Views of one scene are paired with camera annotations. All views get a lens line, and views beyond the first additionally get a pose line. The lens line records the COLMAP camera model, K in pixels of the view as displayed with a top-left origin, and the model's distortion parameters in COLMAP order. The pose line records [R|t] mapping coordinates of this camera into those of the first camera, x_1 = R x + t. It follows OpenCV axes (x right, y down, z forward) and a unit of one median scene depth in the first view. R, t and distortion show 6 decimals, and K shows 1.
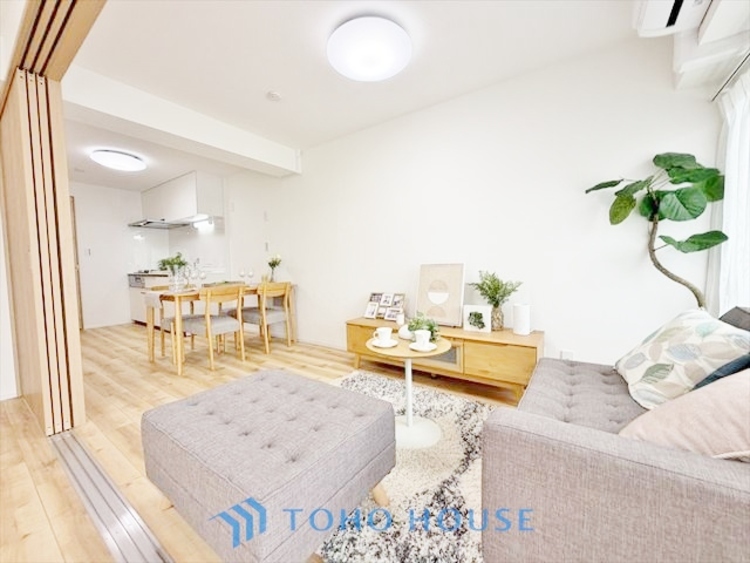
lens RADIAL K [[298.2, 0, 377.5], [0, 298.2, 278.1], [0, 0, 1]] dist [0.000311, 0.000691]
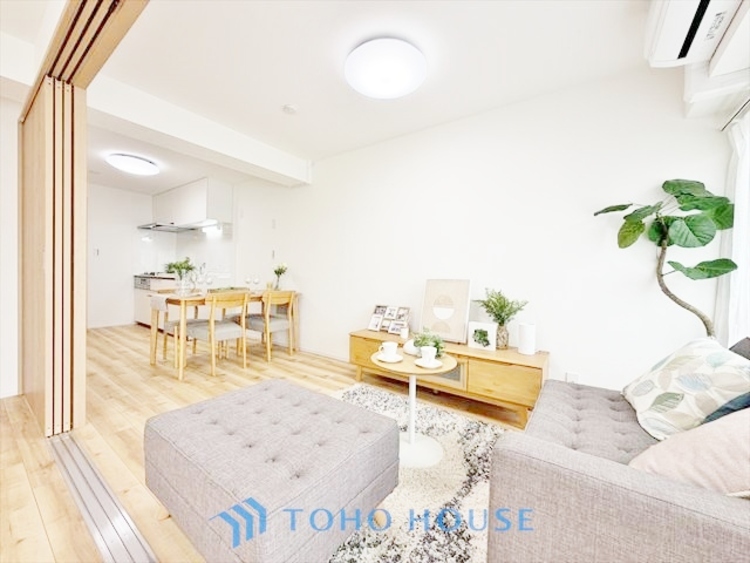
lens RADIAL K [[298.2, 0, 377.6], [0, 298.2, 278.7], [0, 0, 1]] dist [0.000311, 0.000691]
pose [[0.999090, 0.041985, -0.007545, -0.018162], [-0.042211, 0.998570, -0.032810, -0.010083], [0.006156, 0.033099, 0.999433, -0.003349]]
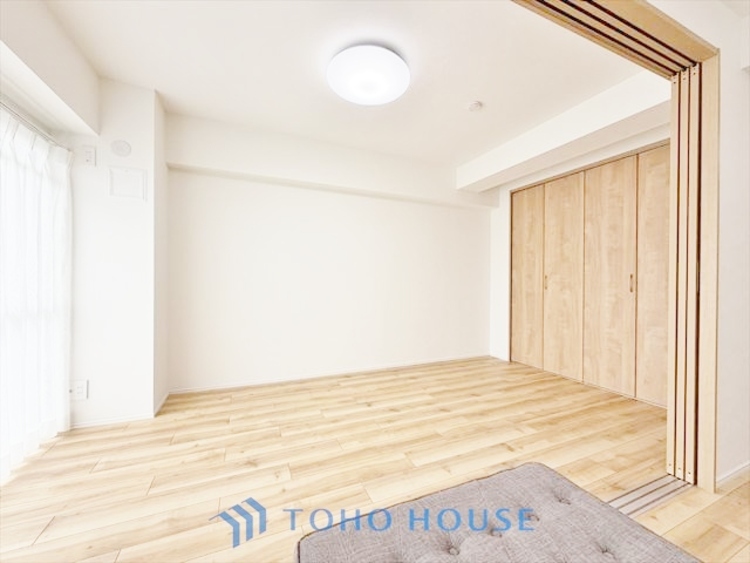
lens RADIAL K [[298.2, 0, 376.6], [0, 298.2, 282.2], [0, 0, 1]] dist [0.000311, 0.000691]
pose [[-0.523543, 0.019463, -0.851777, 0.094110], [-0.036026, 0.998339, 0.044954, -0.046265], [0.851237, 0.054221, -0.521972, 0.626223]]
